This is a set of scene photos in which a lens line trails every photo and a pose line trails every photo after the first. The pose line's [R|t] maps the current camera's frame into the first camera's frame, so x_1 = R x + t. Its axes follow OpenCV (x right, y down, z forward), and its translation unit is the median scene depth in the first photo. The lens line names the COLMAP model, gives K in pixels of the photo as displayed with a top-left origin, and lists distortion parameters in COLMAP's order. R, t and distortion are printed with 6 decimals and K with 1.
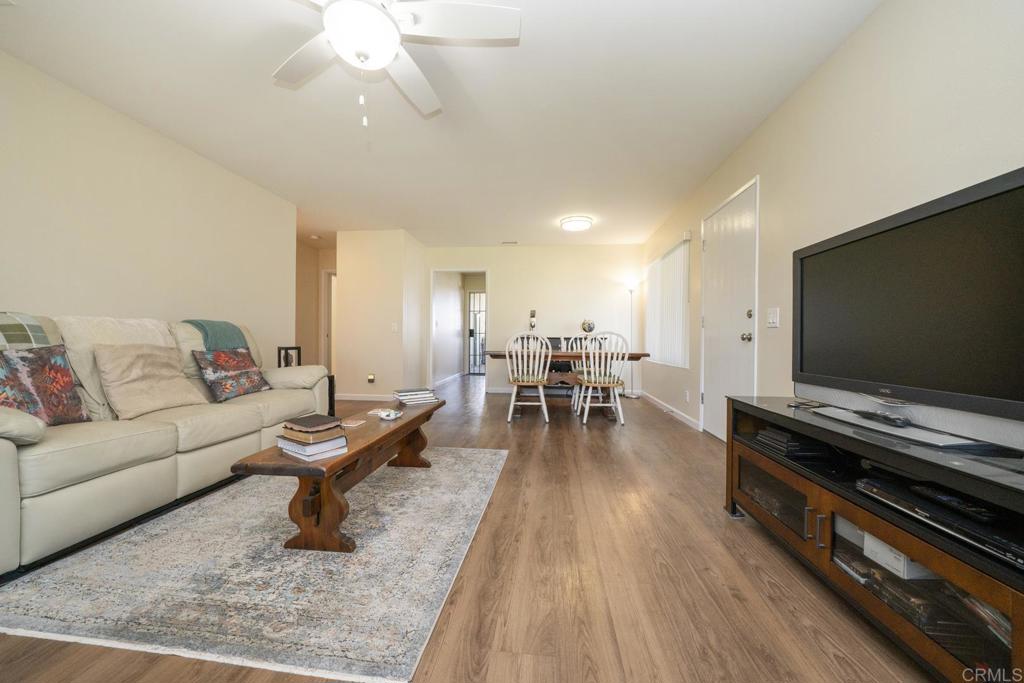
lens RADIAL K [[373.9, 0, 506.4], [0, 373.9, 344.0], [0, 0, 1]] dist [-0.012453, 0.000412]
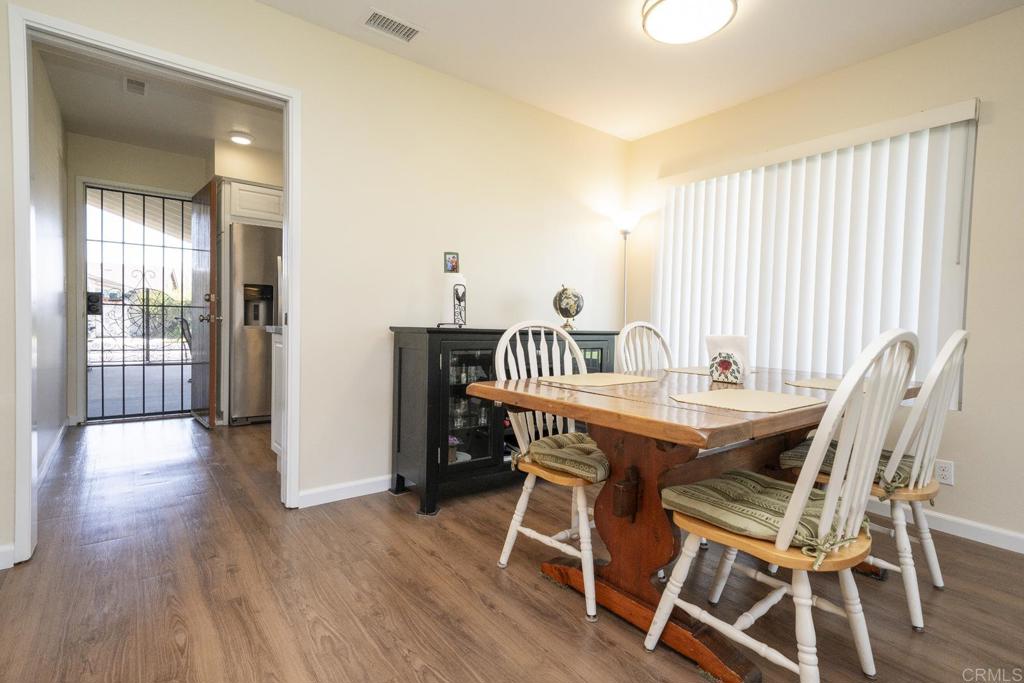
lens RADIAL K [[500.9, 0, 508.5], [0, 500.9, 339.2], [0, 0, 1]] dist [0.012624, 0.000009]
pose [[0.732029, -0.010205, 0.681198, -0.435554], [-0.012950, 0.999499, 0.028890, -0.046204], [-0.681151, -0.029969, 0.731529, 1.277415]]
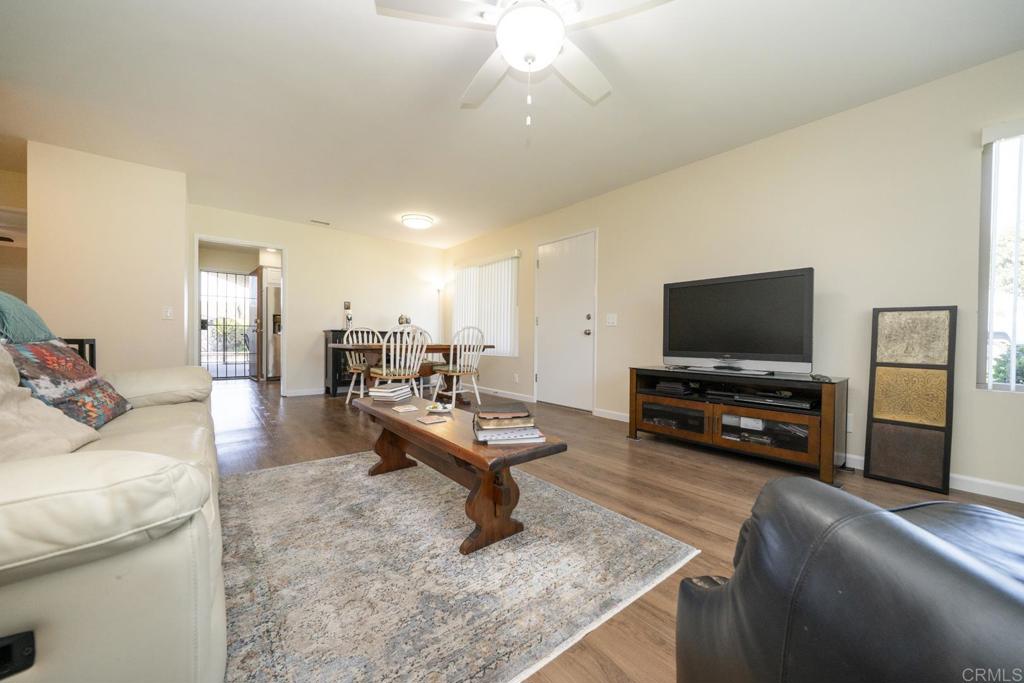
lens RADIAL K [[373.9, 0, 506.4], [0, 373.9, 344.0], [0, 0, 1]] dist [-0.012453, 0.000412]
pose [[0.707655, -0.008126, 0.706511, -0.621565], [0.002680, 0.999958, 0.008817, 0.014794], [-0.706553, -0.004346, 0.707647, 0.154056]]
